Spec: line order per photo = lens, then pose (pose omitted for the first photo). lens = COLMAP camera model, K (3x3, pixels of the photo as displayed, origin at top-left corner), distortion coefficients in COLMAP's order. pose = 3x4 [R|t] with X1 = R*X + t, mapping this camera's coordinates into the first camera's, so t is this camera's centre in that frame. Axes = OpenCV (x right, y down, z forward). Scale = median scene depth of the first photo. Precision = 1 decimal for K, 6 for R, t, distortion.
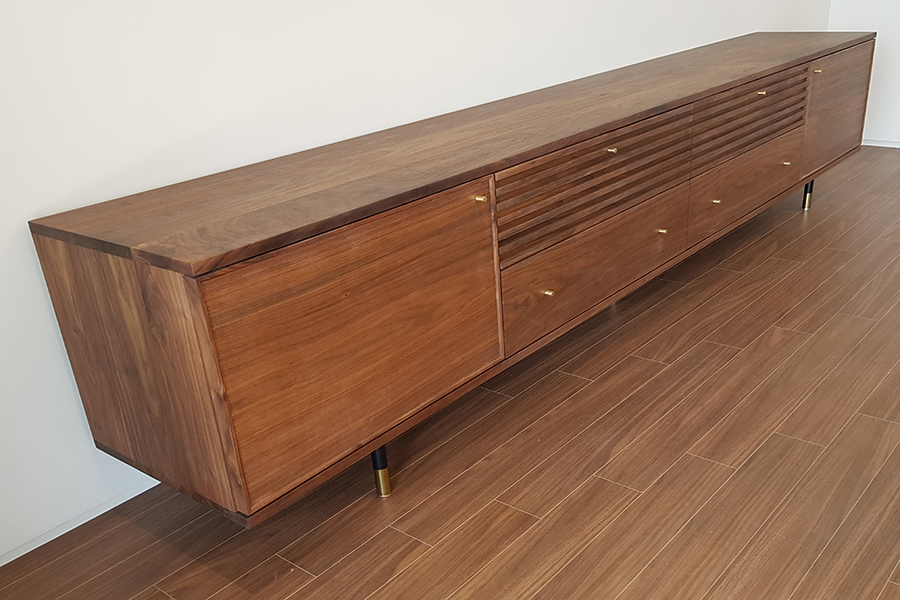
lens RADIAL K [[797.2, 0, 432.1], [0, 797.2, 311.8], [0, 0, 1]] dist [0.059022, -0.102442]
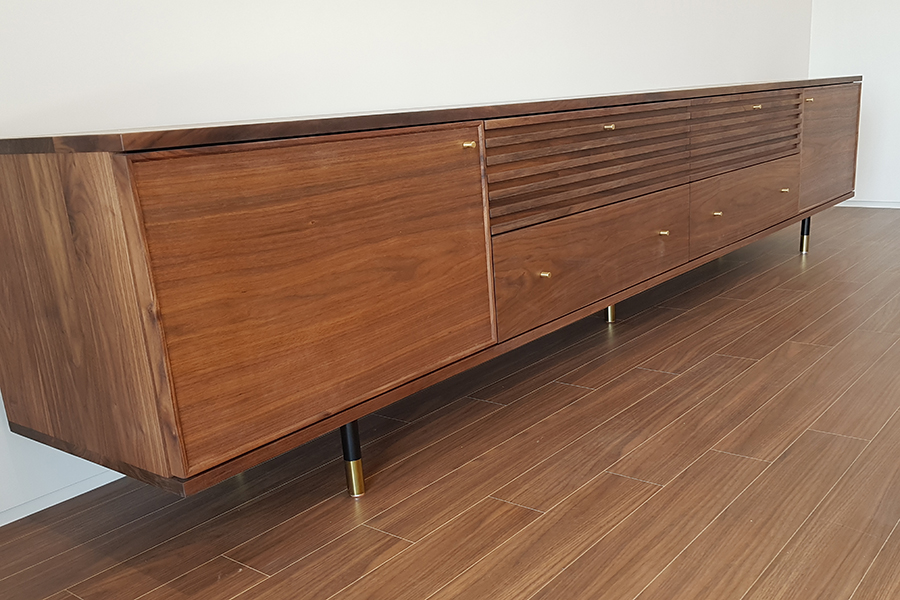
lens RADIAL K [[797.2, 0, 432.1], [0, 797.2, 311.8], [0, 0, 1]] dist [0.059022, -0.102442]
pose [[0.999746, 0.000387, 0.022548, -0.000105], [0.003061, 0.988275, -0.152654, 0.184722], [-0.022343, 0.152684, 0.988022, 0.154996]]
